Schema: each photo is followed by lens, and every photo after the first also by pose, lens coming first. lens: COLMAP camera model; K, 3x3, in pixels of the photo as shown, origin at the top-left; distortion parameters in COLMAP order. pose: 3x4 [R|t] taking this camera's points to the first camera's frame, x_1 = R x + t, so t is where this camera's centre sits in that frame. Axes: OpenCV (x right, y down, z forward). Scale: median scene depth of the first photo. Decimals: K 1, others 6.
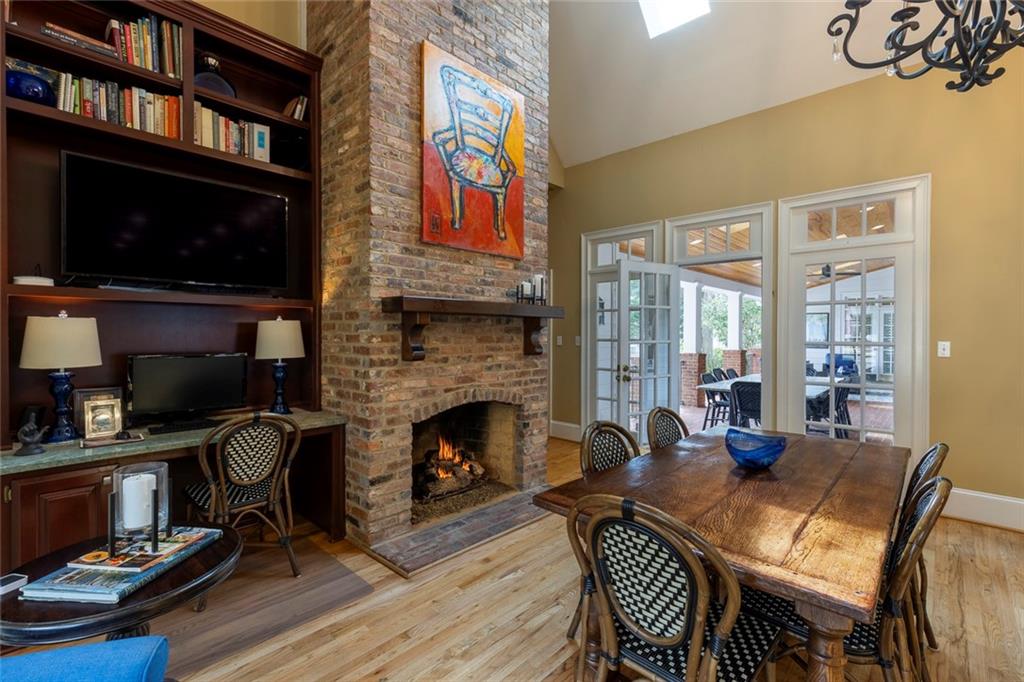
lens RADIAL K [[461.9, 0, 512.0], [0, 461.9, 341.0], [0, 0, 1]] dist [0.001274, 0.000046]
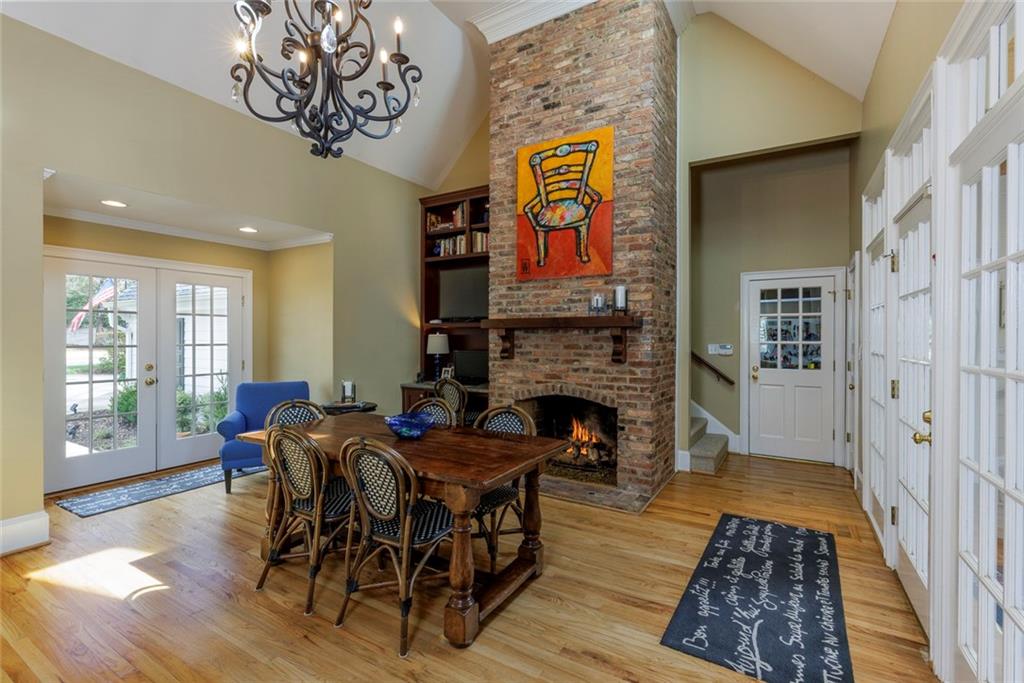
lens RADIAL K [[461.9, 0, 512.0], [0, 461.9, 341.5], [0, 0, 1]] dist [0.001274, 0.000046]
pose [[0.204388, 0.004271, -0.978881, 1.214165], [-0.019529, 0.999809, 0.000285, -0.015454], [0.978695, 0.019058, 0.204433, 0.635932]]
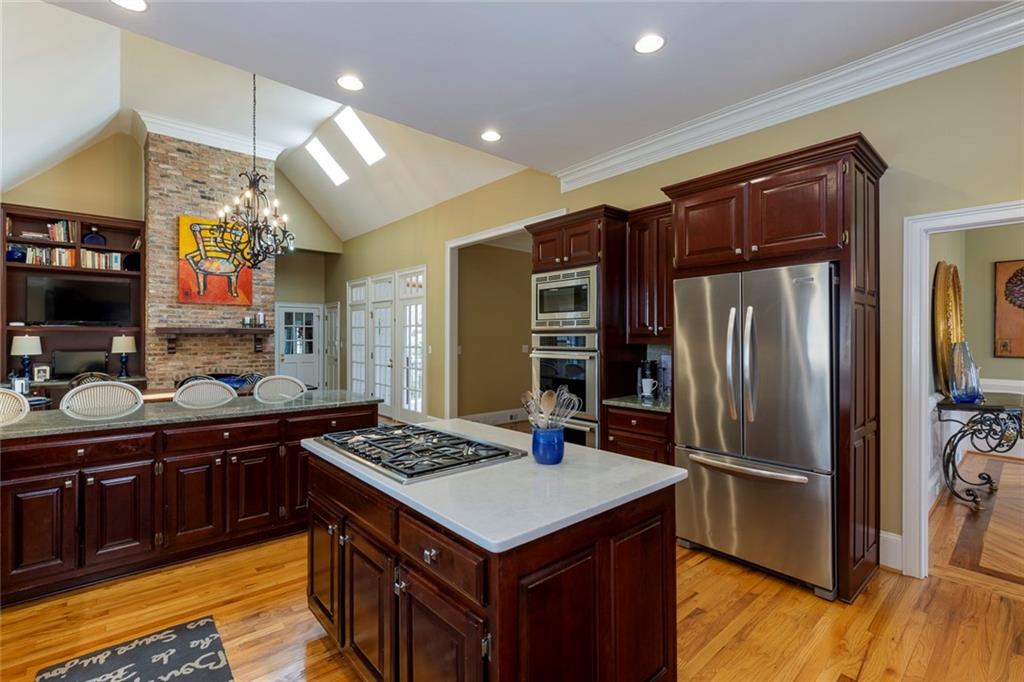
lens RADIAL K [[453.1, 0, 510.1], [0, 453.1, 338.7], [0, 0, 1]] dist [0.000611, 0.000575]
pose [[0.994612, 0.001397, -0.103657, 1.584910], [-0.002458, 0.999946, -0.010105, -0.014159], [0.103637, 0.010305, 0.994562, -1.014392]]
